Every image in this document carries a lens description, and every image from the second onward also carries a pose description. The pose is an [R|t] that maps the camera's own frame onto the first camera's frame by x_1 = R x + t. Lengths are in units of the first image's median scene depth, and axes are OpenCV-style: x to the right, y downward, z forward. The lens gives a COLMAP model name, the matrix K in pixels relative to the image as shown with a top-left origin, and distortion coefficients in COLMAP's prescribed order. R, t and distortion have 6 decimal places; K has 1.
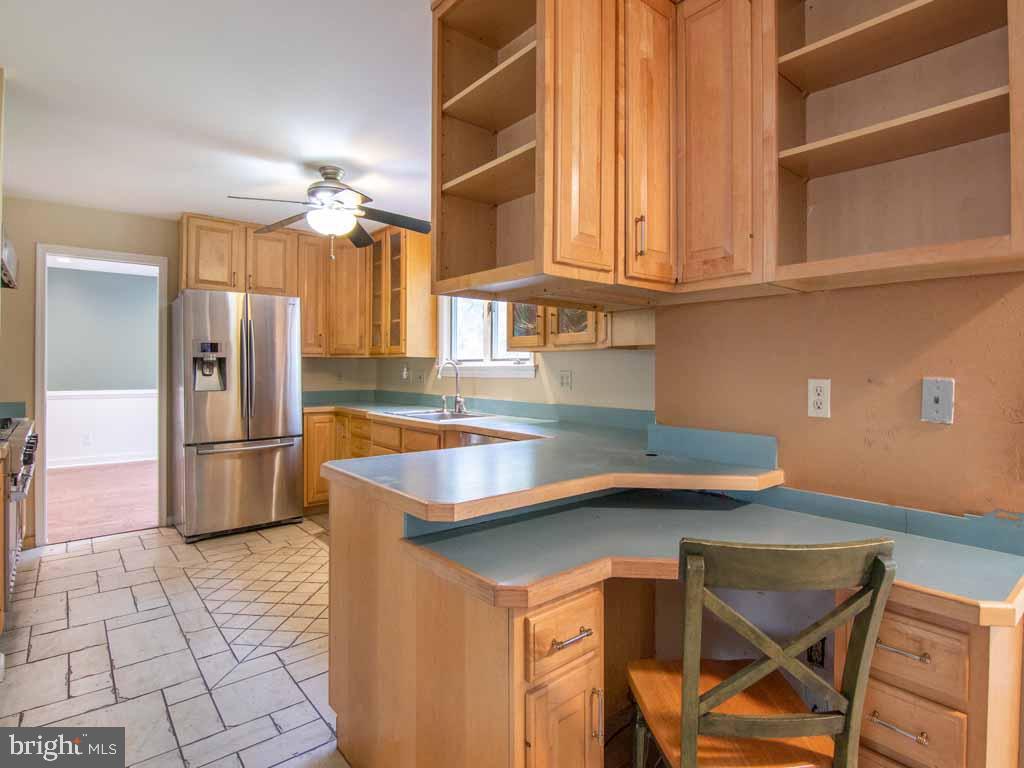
lens RADIAL K [[521.8, 0, 502.1], [0, 521.8, 375.6], [0, 0, 1]] dist [-0.011924, -0.003342]
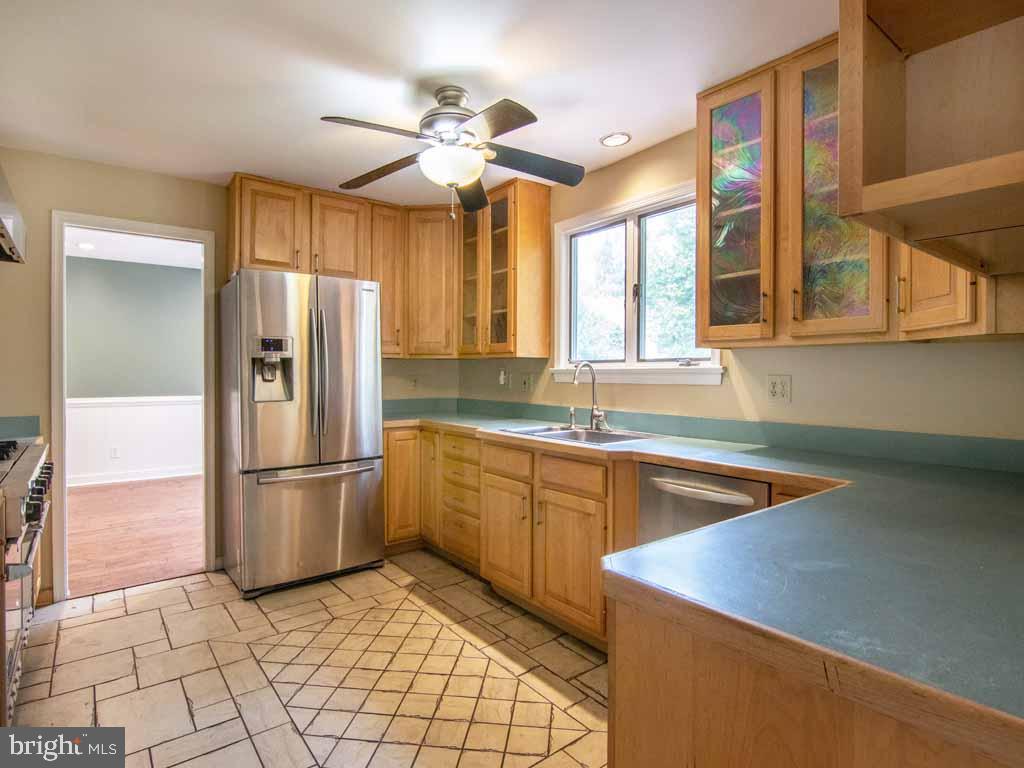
lens RADIAL K [[521.8, 0, 503.2], [0, 521.8, 384.9], [0, 0, 1]] dist [-0.011924, -0.003342]
pose [[0.999525, -0.000713, -0.030806, -0.196860], [0.001048, 0.999940, 0.010864, -0.003100], [0.030796, -0.010891, 0.999466, 0.239299]]
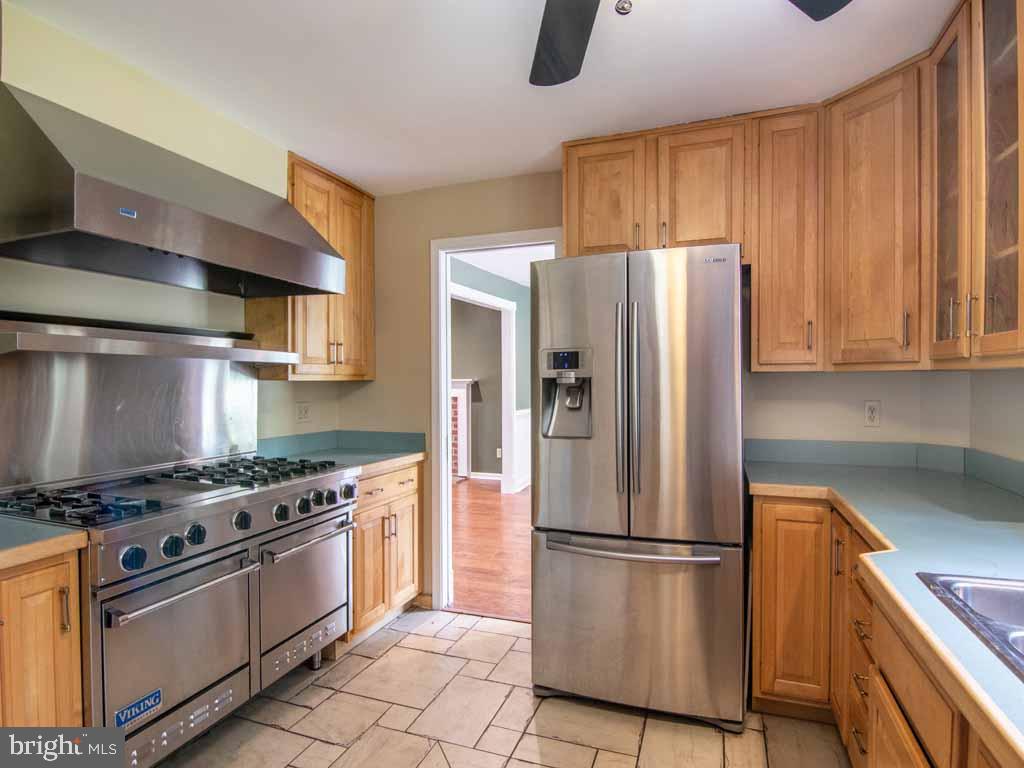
lens RADIAL K [[521.8, 0, 546.6], [0, 521.8, 386.6], [0, 0, 1]] dist [-0.011924, -0.003342]
pose [[0.530163, 0.005580, -0.847877, -0.100688], [-0.004704, 0.999982, 0.003640, -0.027535], [0.847883, 0.002059, 0.530180, 0.684896]]
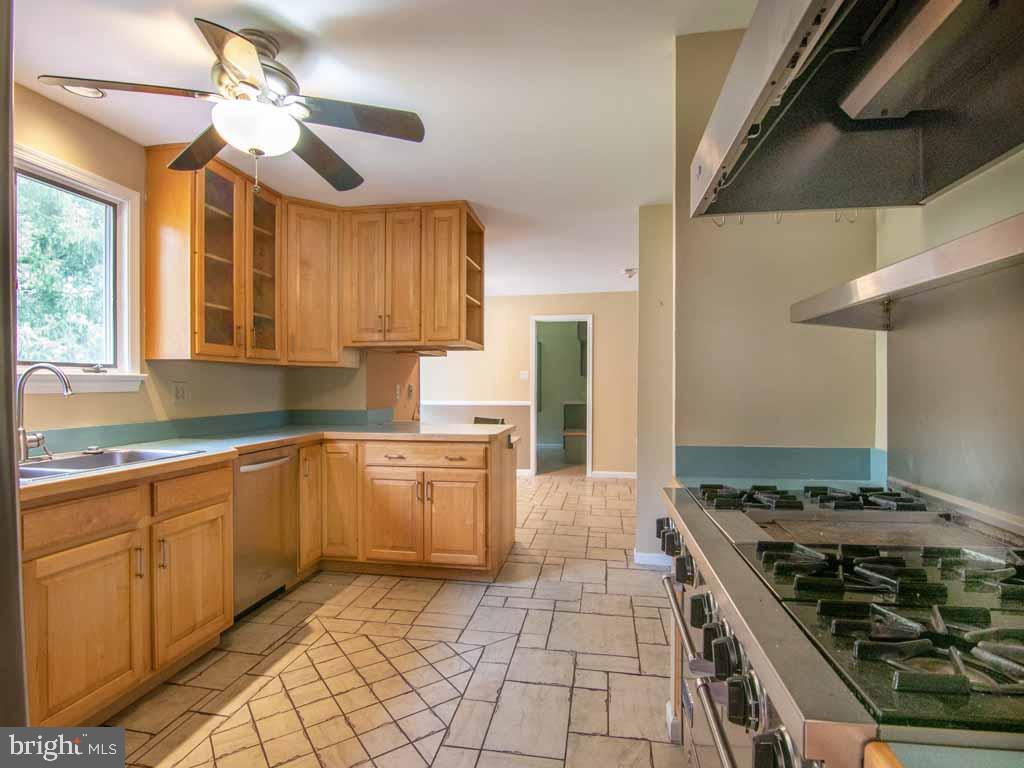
lens RADIAL K [[521.8, 0, 510.3], [0, 521.8, 385.7], [0, 0, 1]] dist [-0.011924, -0.003342]
pose [[-0.642040, -0.008001, 0.766630, -0.807993], [0.002391, 0.999920, 0.012438, -0.010766], [-0.766668, 0.009819, -0.641969, 0.967305]]
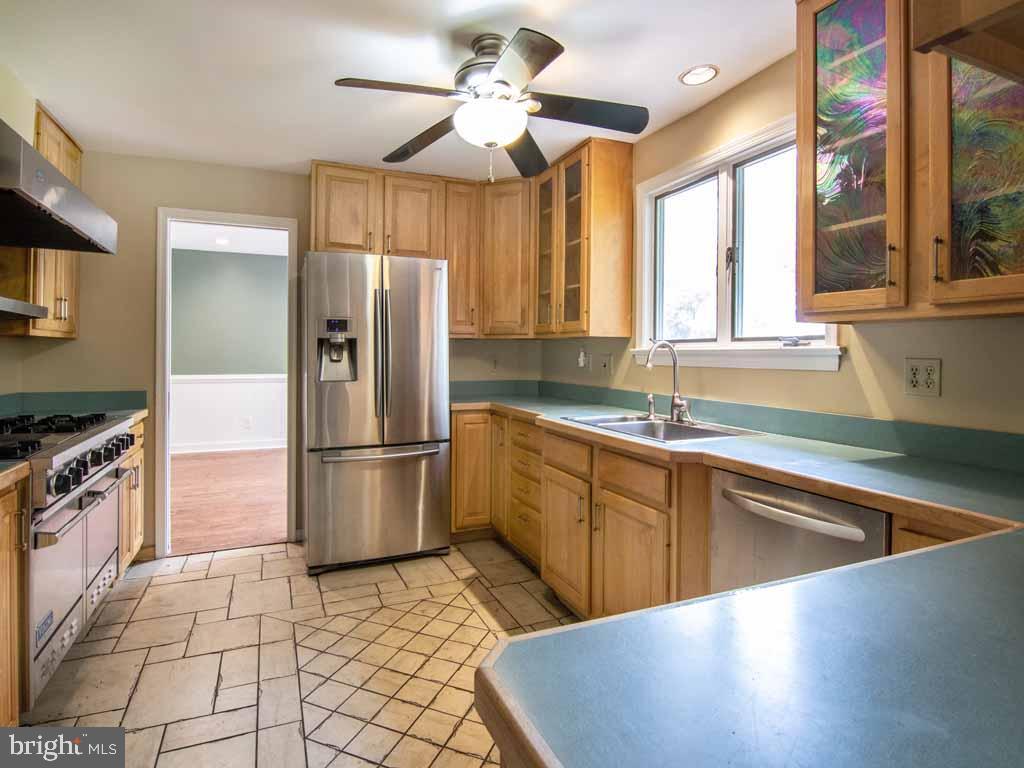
lens RADIAL K [[521.8, 0, 482.5], [0, 521.8, 356.0], [0, 0, 1]] dist [-0.011924, -0.003342]
pose [[0.951518, 0.003530, -0.307572, -0.115467], [-0.005819, 0.999962, -0.006526, -0.004715], [0.307537, 0.008000, 0.951502, 0.322825]]
